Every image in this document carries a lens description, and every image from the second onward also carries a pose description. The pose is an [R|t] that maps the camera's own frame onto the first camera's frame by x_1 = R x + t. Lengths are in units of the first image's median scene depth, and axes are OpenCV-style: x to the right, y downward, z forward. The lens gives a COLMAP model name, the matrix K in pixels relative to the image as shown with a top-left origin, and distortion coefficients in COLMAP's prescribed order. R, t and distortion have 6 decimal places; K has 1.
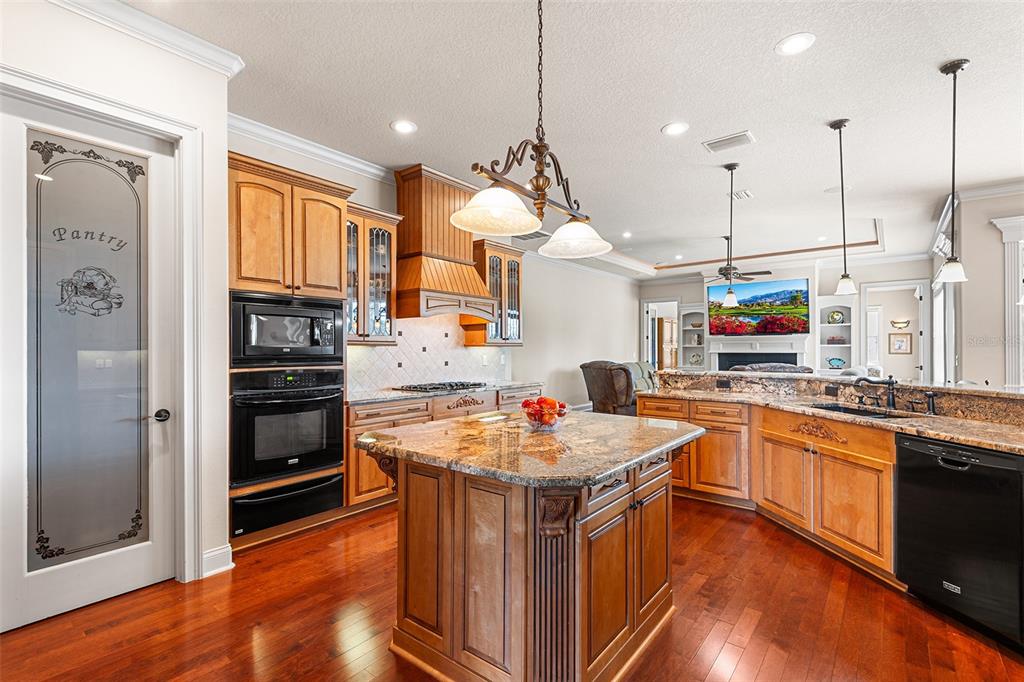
lens RADIAL K [[467.6, 0, 510.8], [0, 467.6, 348.5], [0, 0, 1]] dist [0.026477, -0.012279]
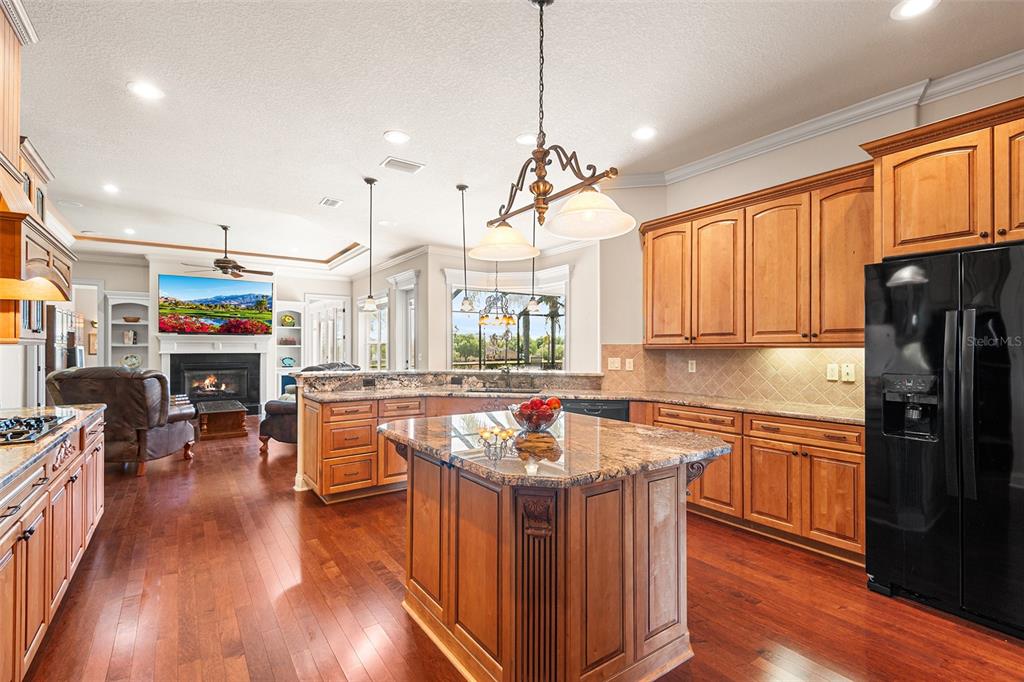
lens RADIAL K [[467.6, 0, 500.5], [0, 467.6, 347.3], [0, 0, 1]] dist [0.026477, -0.012279]
pose [[0.281507, 0.005836, 0.959541, -0.572327], [-0.003552, 0.999981, -0.005040, -0.000426], [-0.959553, -0.001990, 0.281522, 0.489341]]
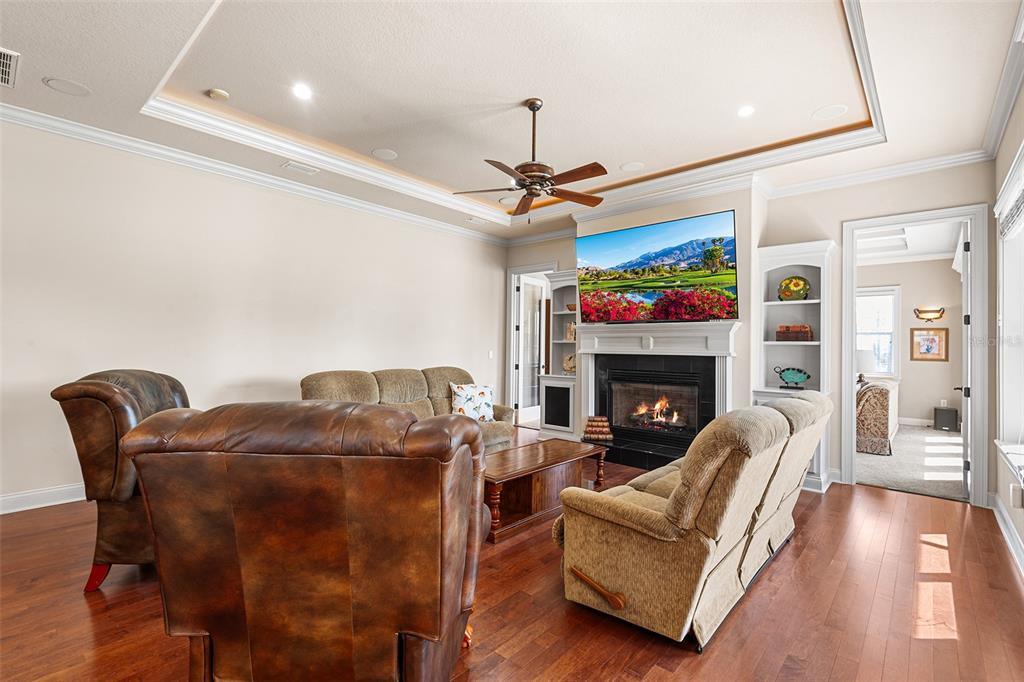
lens RADIAL K [[467.6, 0, 503.9], [0, 467.6, 336.3], [0, 0, 1]] dist [0.026477, -0.012279]
pose [[0.998517, 0.014980, -0.052347, 0.969942], [-0.016100, 0.999649, -0.021041, 0.005268], [0.052014, 0.021853, 0.998407, 1.138752]]
